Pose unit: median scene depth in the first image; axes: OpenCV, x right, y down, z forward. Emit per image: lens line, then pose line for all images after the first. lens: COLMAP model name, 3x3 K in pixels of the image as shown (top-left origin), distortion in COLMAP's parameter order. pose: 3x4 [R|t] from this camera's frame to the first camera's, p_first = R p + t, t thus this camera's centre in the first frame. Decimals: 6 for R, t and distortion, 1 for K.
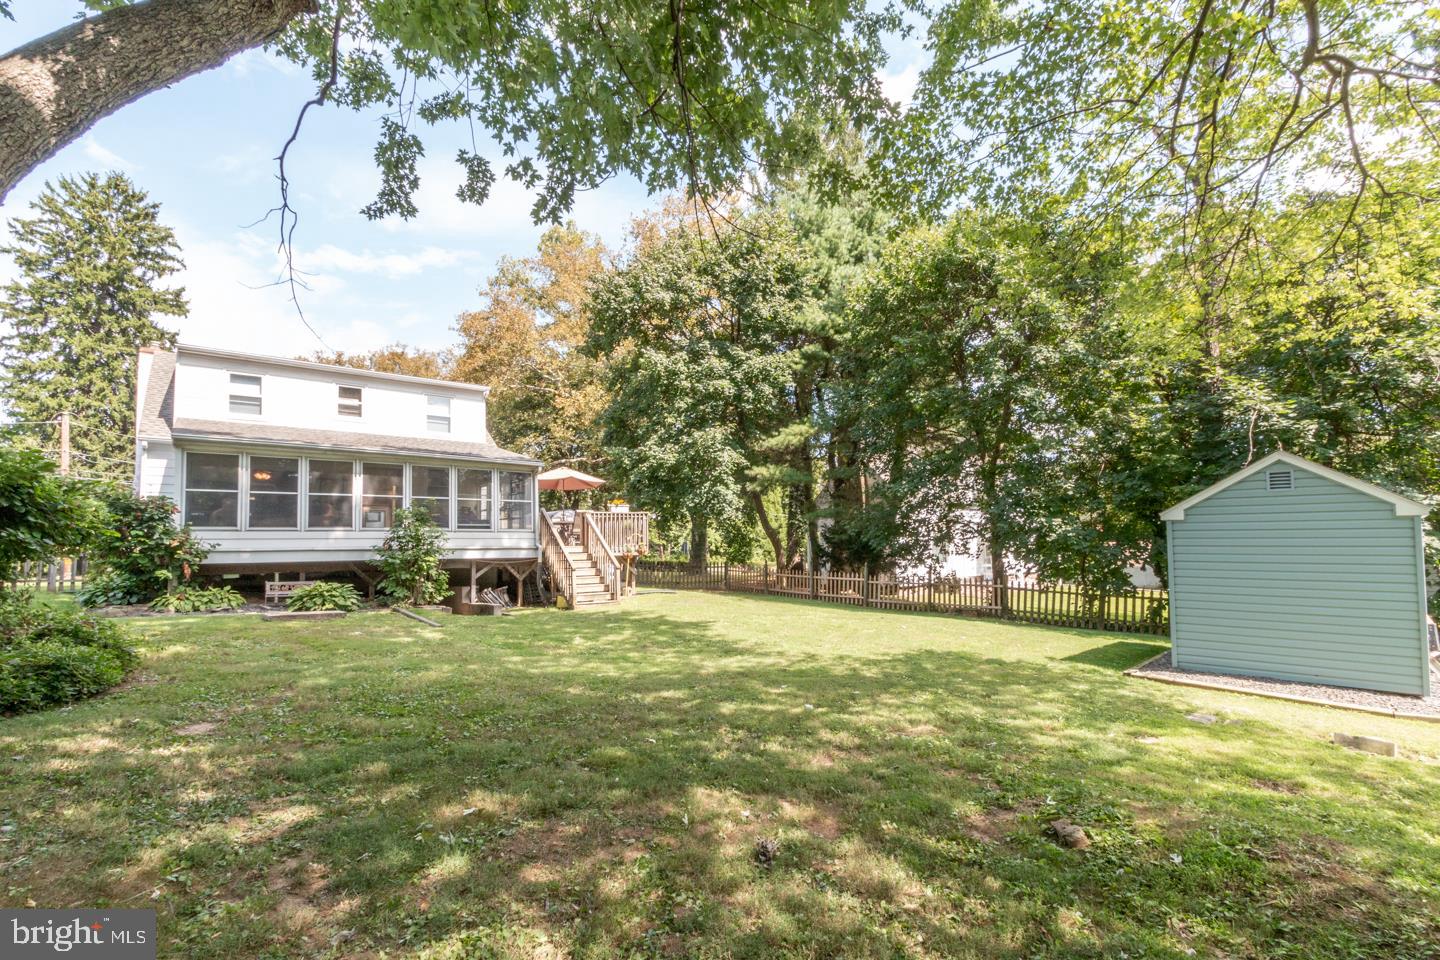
lens RADIAL K [[677.0, 0, 739.7], [0, 677.0, 469.1], [0, 0, 1]] dist [-0.000261, -0.000860]
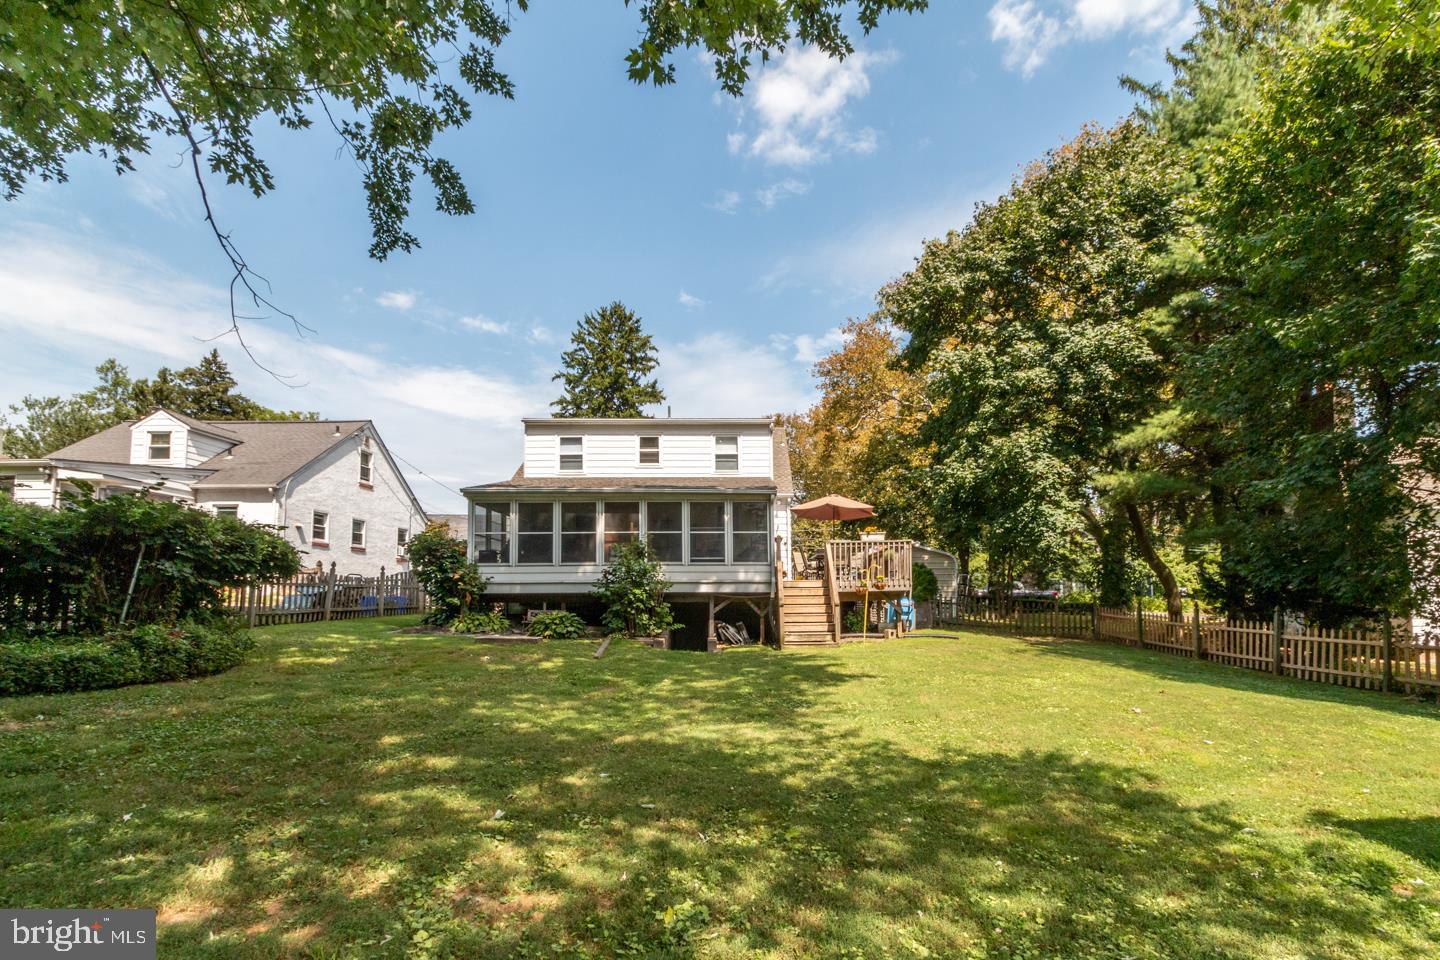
lens RADIAL K [[686.4, 0, 753.6], [0, 686.4, 522.4], [0, 0, 1]] dist [0.013743, -0.000164]
pose [[0.791364, -0.053521, -0.608998, 0.238945], [0.065072, 0.997876, -0.003138, 0.033059], [0.607872, -0.037146, 0.793165, 0.219993]]
